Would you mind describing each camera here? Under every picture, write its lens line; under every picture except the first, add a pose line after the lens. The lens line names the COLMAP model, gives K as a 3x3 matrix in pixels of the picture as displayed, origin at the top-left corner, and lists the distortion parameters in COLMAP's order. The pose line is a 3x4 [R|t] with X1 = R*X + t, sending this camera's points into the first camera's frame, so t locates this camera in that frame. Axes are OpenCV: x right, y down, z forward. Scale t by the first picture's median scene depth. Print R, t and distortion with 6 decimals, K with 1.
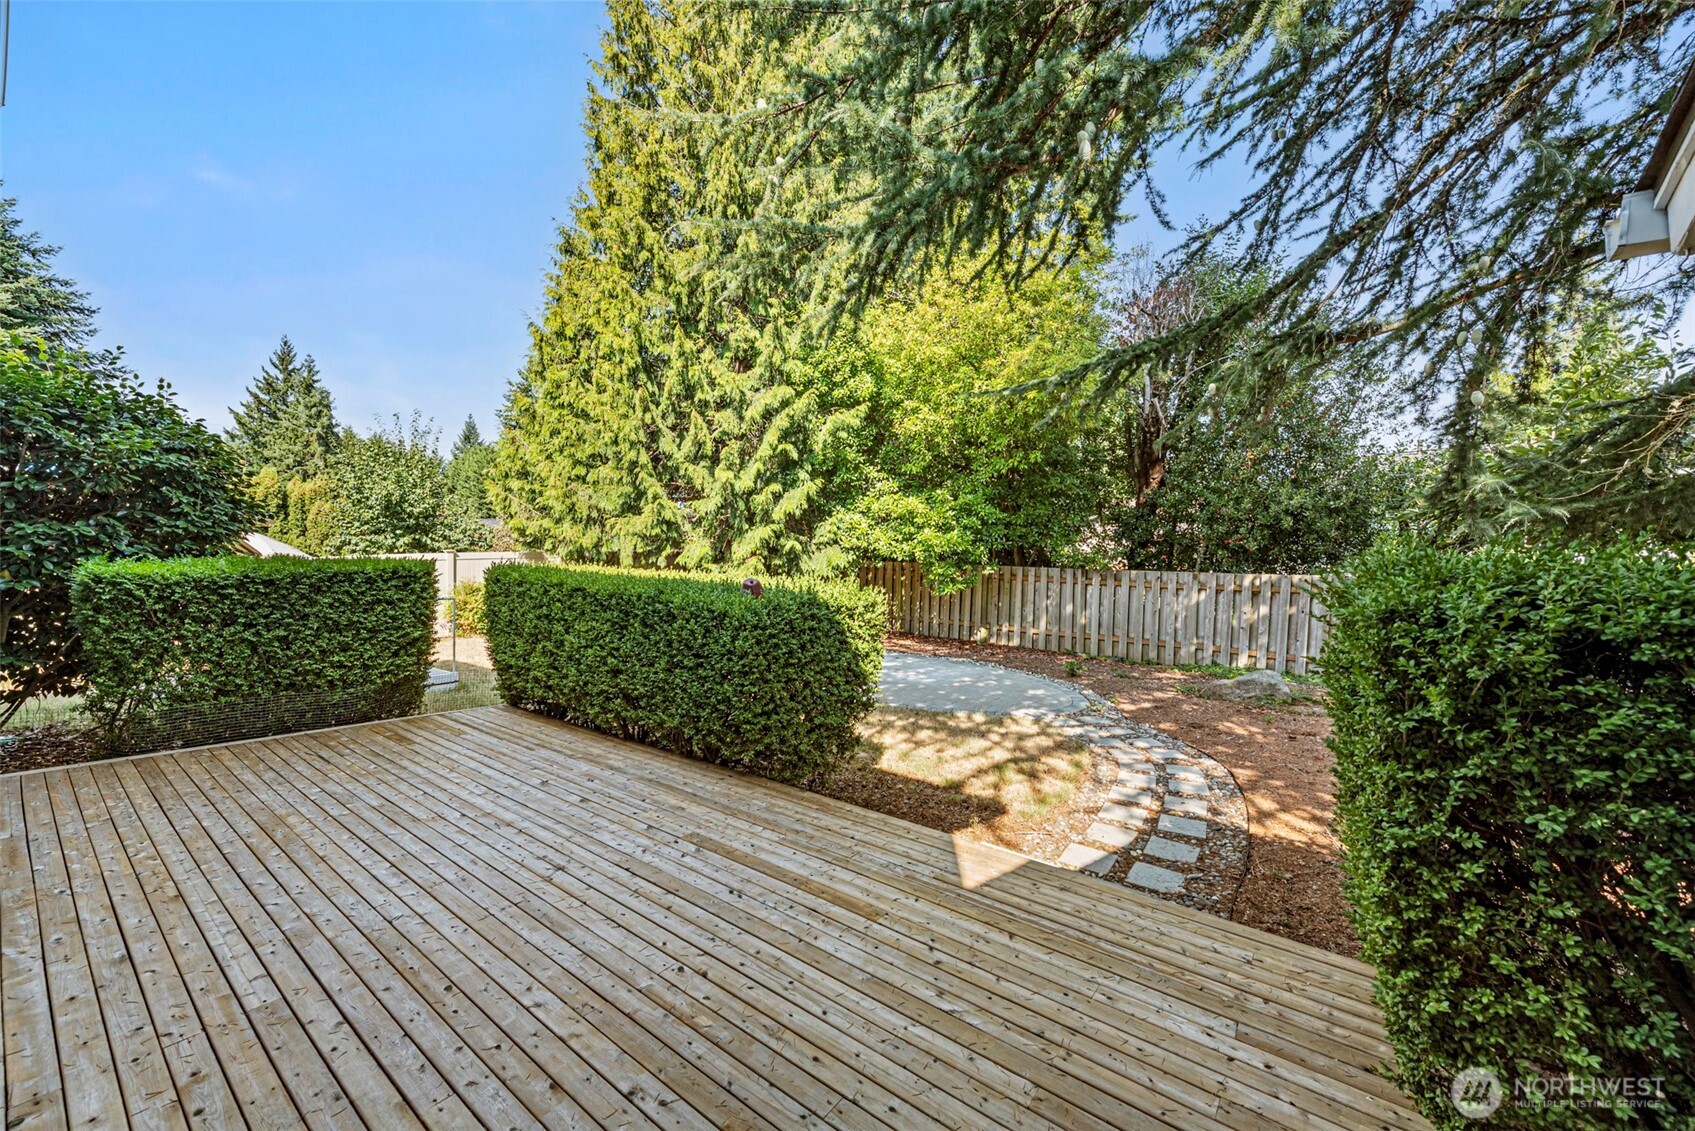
lens RADIAL K [[693.0, 0, 847.7], [0, 693.0, 561.4], [0, 0, 1]] dist [0.000966, 0.000042]
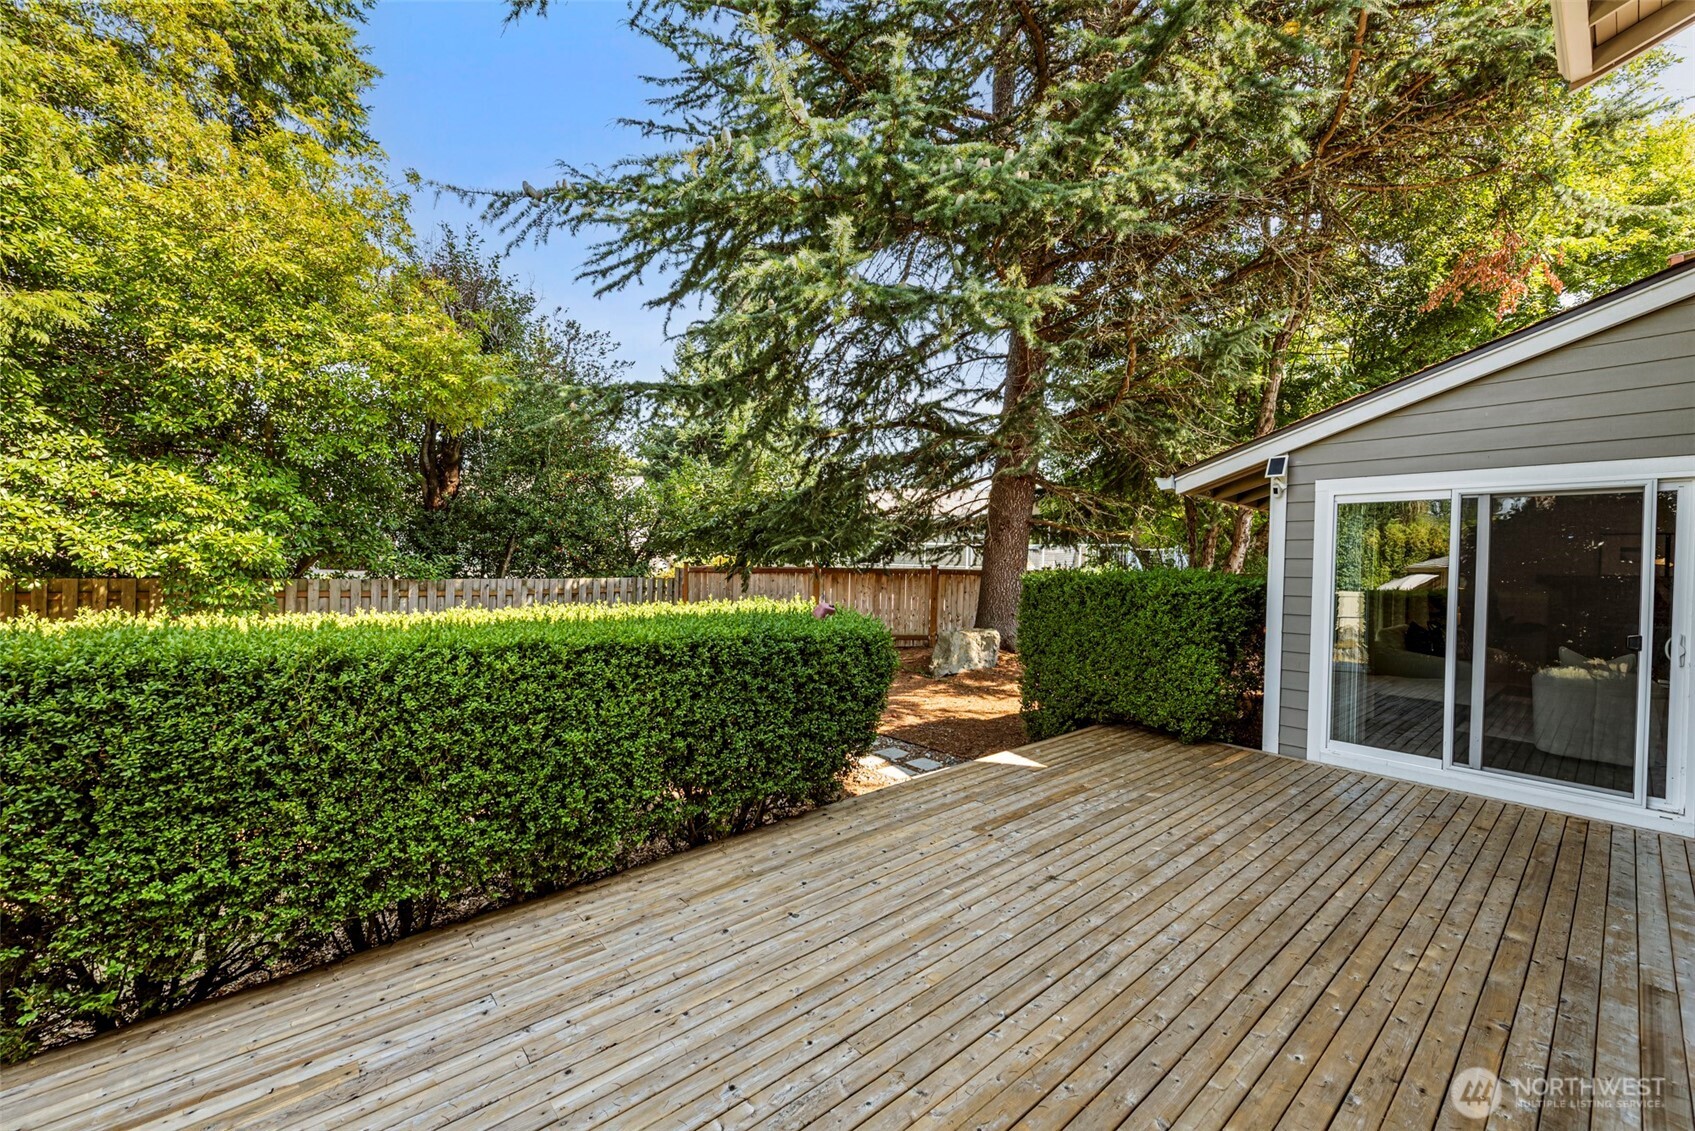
lens RADIAL K [[693.0, 0, 848.0], [0, 693.0, 567.3], [0, 0, 1]] dist [0.000966, 0.000042]
pose [[0.160258, -0.020118, 0.986870, -0.419190], [0.007355, 0.999789, 0.019187, -0.016105], [-0.987048, 0.004184, 0.160372, 0.315836]]
